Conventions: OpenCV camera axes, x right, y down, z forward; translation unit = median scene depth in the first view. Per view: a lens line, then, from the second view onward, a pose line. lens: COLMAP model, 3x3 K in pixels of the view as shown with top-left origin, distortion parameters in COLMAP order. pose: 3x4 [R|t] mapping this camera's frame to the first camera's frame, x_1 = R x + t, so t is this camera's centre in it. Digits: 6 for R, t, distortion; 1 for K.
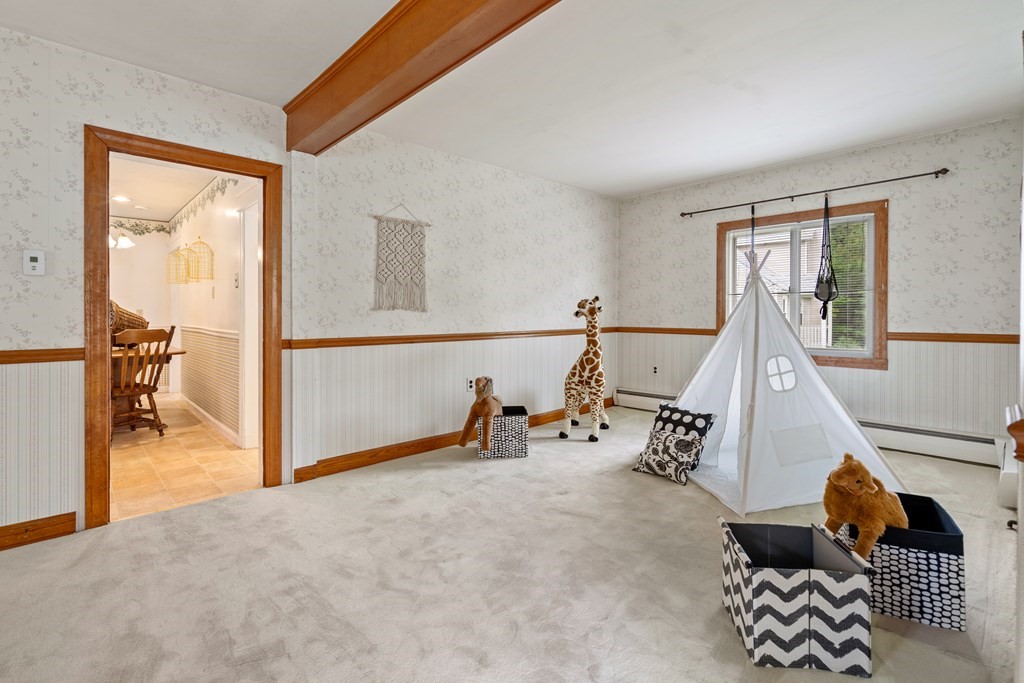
lens RADIAL K [[480.6, 0, 514.0], [0, 480.6, 318.0], [0, 0, 1]] dist [0.010586, 0.000185]
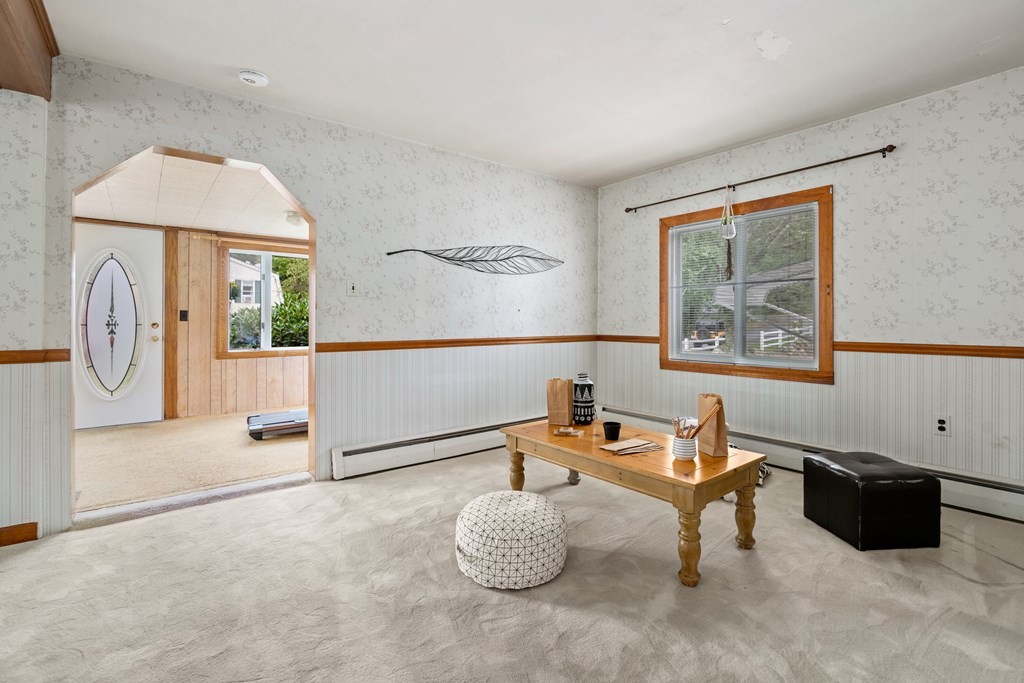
lens RADIAL K [[472.2, 0, 514.6], [0, 472.2, 323.0], [0, 0, 1]] dist [-0.000291, 0.000015]
pose [[0.995777, 0.002501, -0.091770, 0.260779], [-0.002742, 0.999993, -0.002493, 0.000413], [0.091763, 0.002734, 0.995777, 0.110867]]
